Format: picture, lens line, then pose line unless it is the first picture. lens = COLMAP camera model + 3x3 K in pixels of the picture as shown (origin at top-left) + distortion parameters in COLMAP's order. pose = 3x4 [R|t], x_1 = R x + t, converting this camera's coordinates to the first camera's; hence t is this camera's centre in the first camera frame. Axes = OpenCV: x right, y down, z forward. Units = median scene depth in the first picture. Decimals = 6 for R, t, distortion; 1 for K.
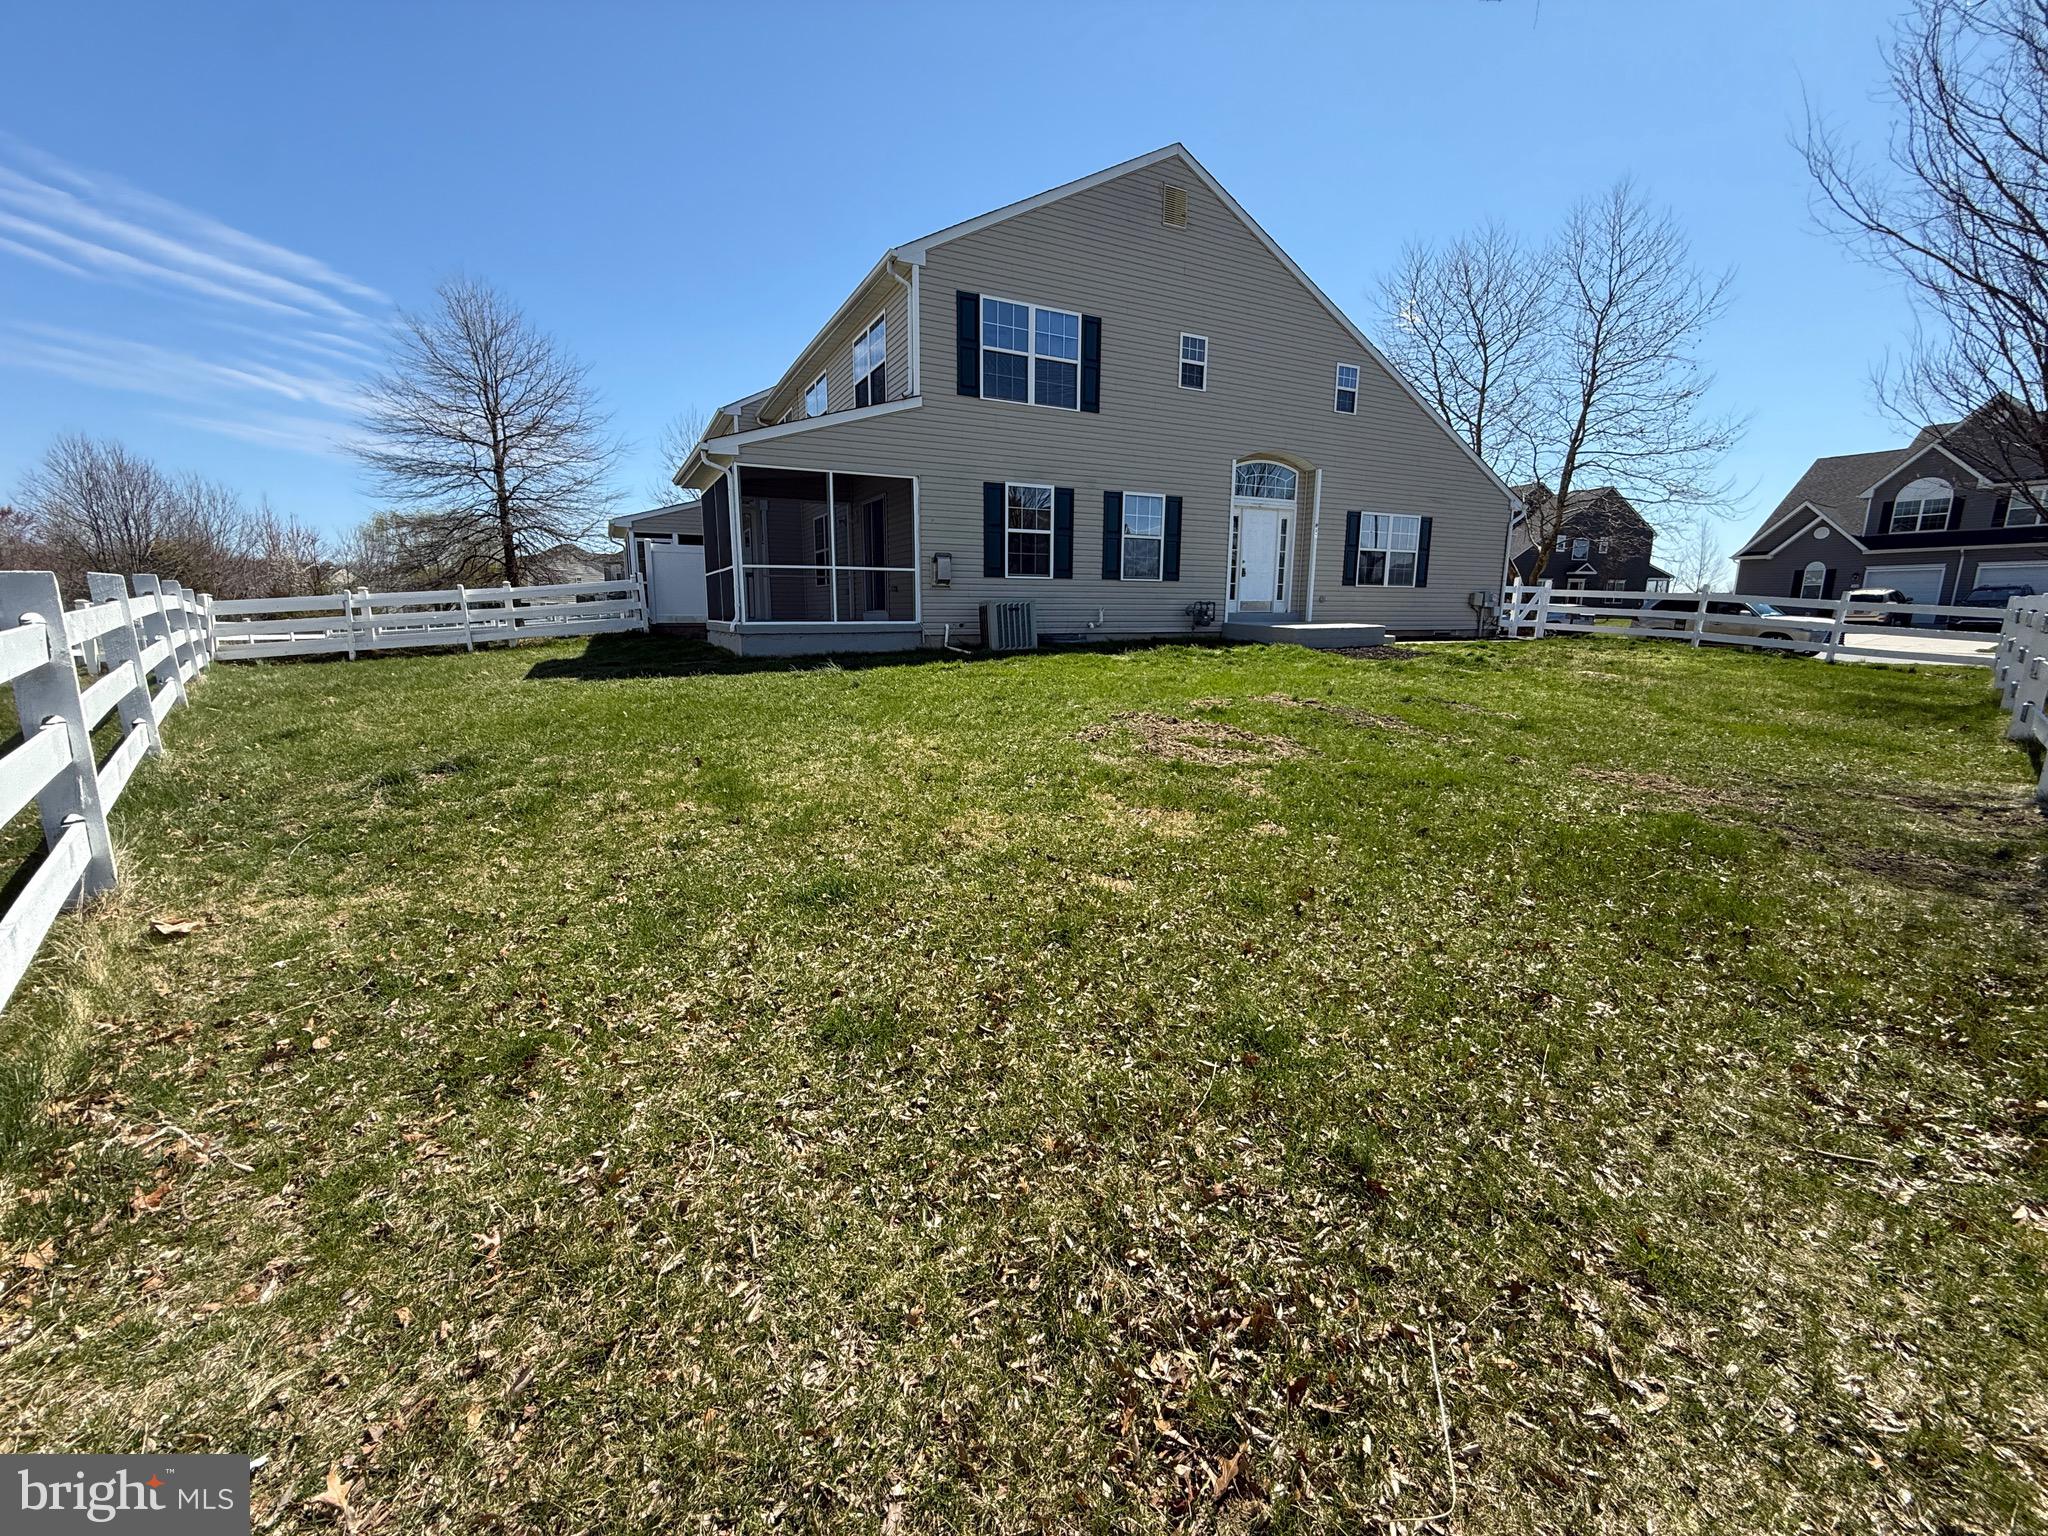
lens RADIAL K [[818.1, 0, 1015.5], [0, 818.1, 763.4], [0, 0, 1]] dist [-0.000795, 0.000537]
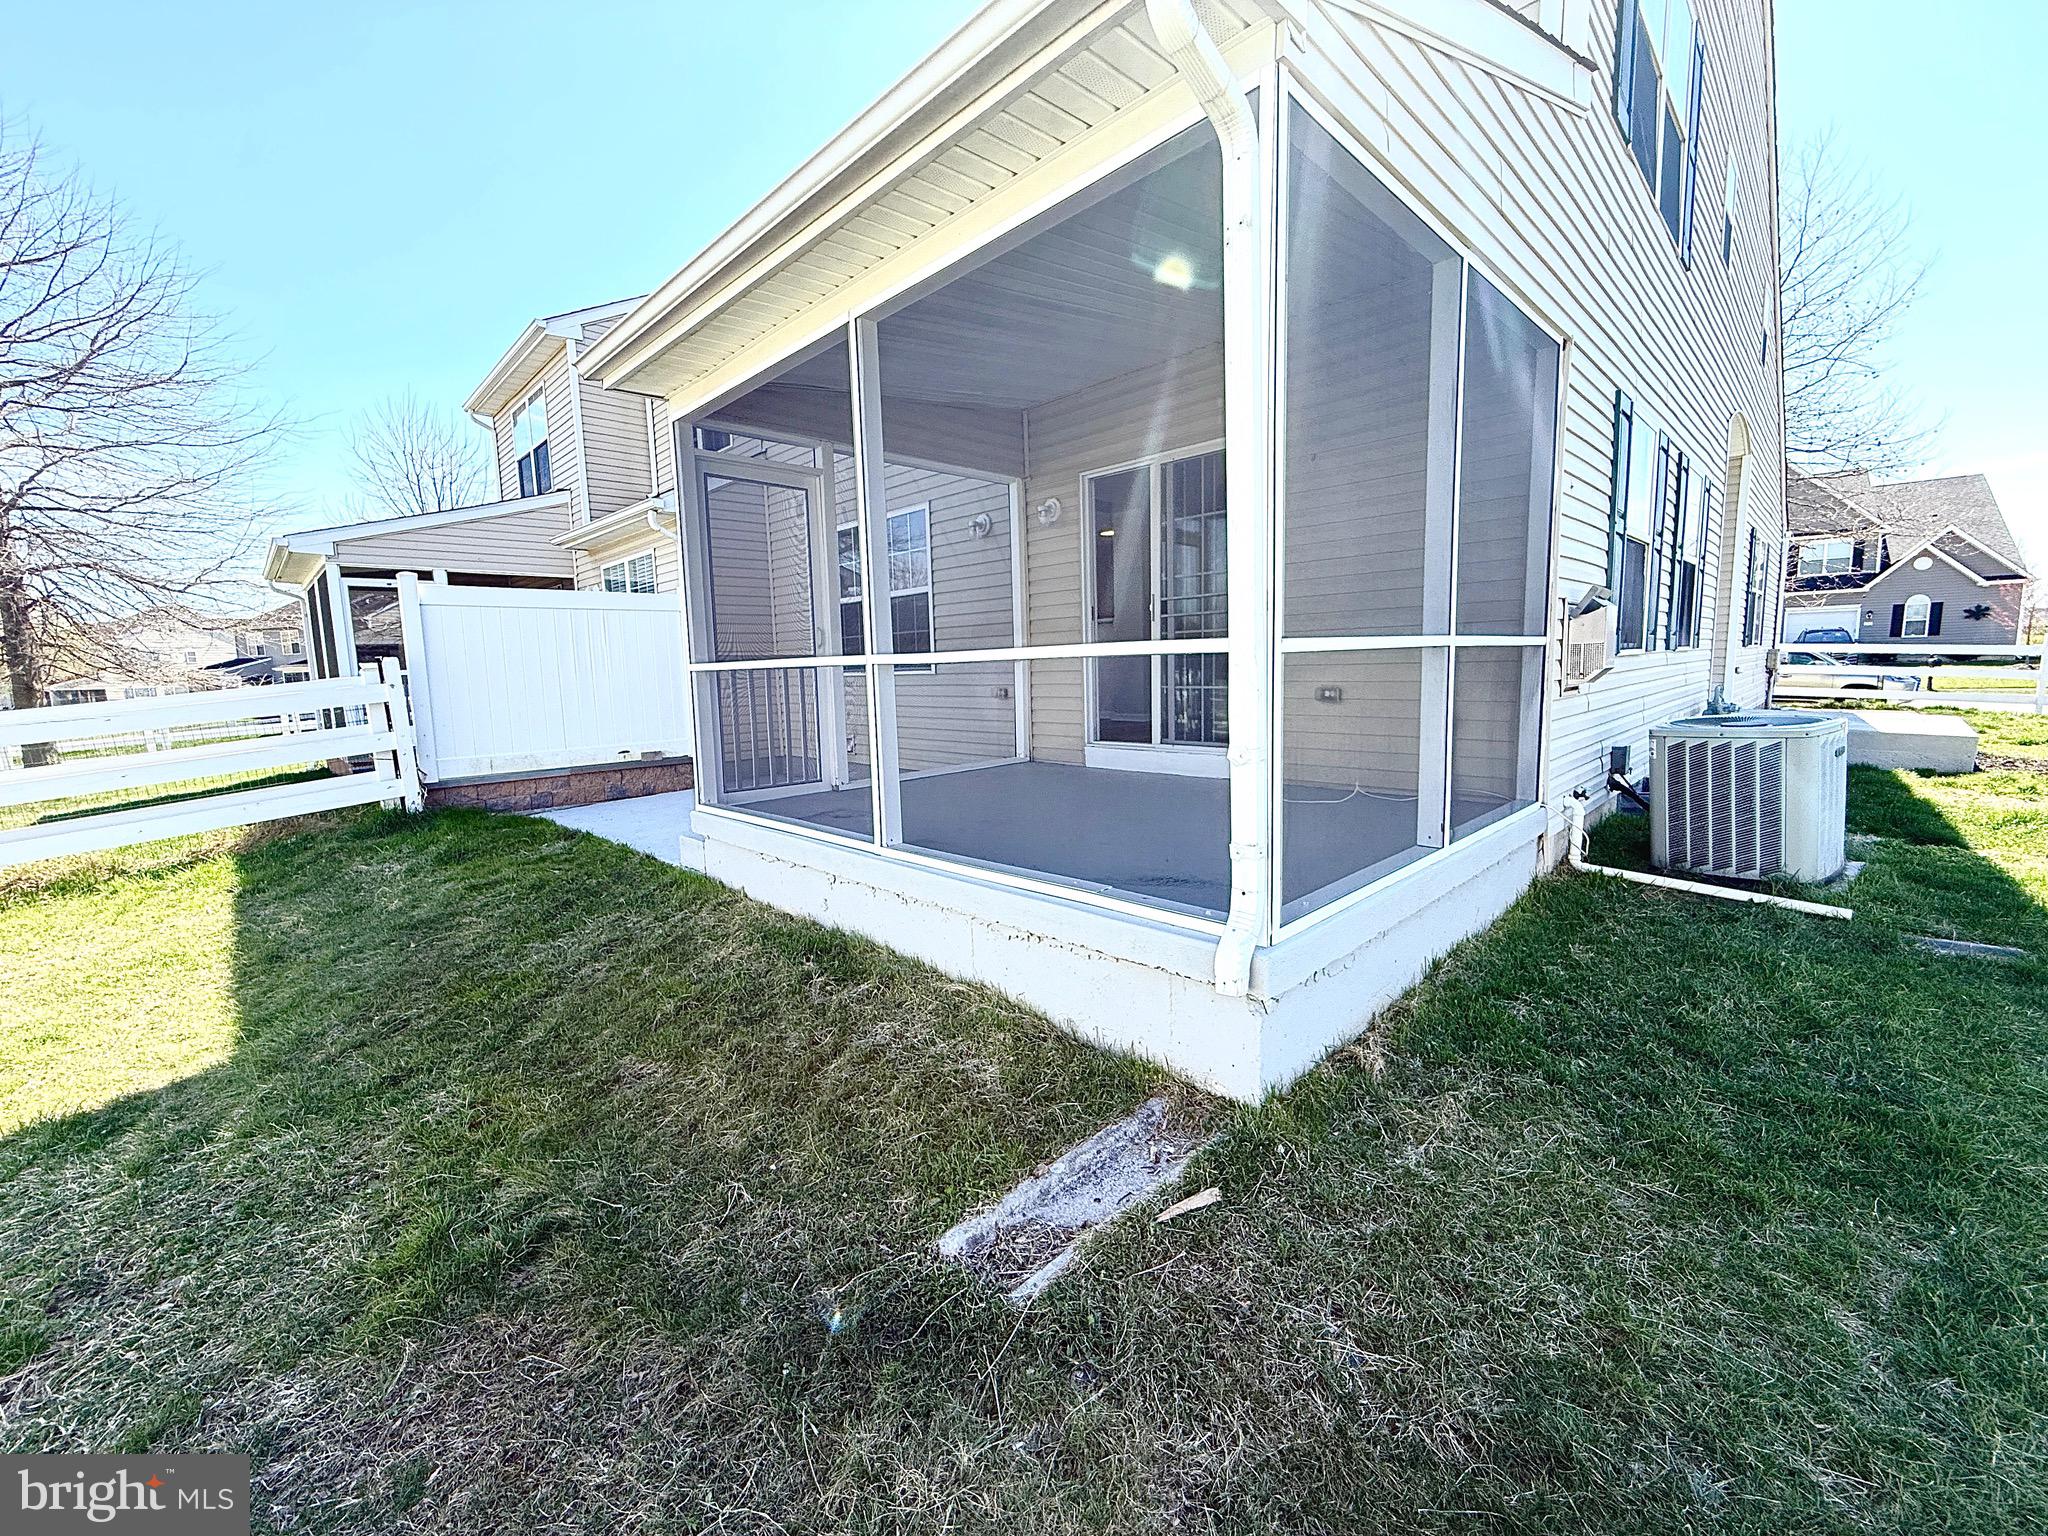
lens RADIAL K [[818.1, 0, 1015.5], [0, 818.1, 763.4], [0, 0, 1]] dist [-0.000795, 0.000537]
pose [[0.955480, -0.072821, 0.285930, -0.233194], [0.088081, 0.995275, -0.040858, -0.114648], [-0.281604, 0.064224, 0.957379, 0.440151]]
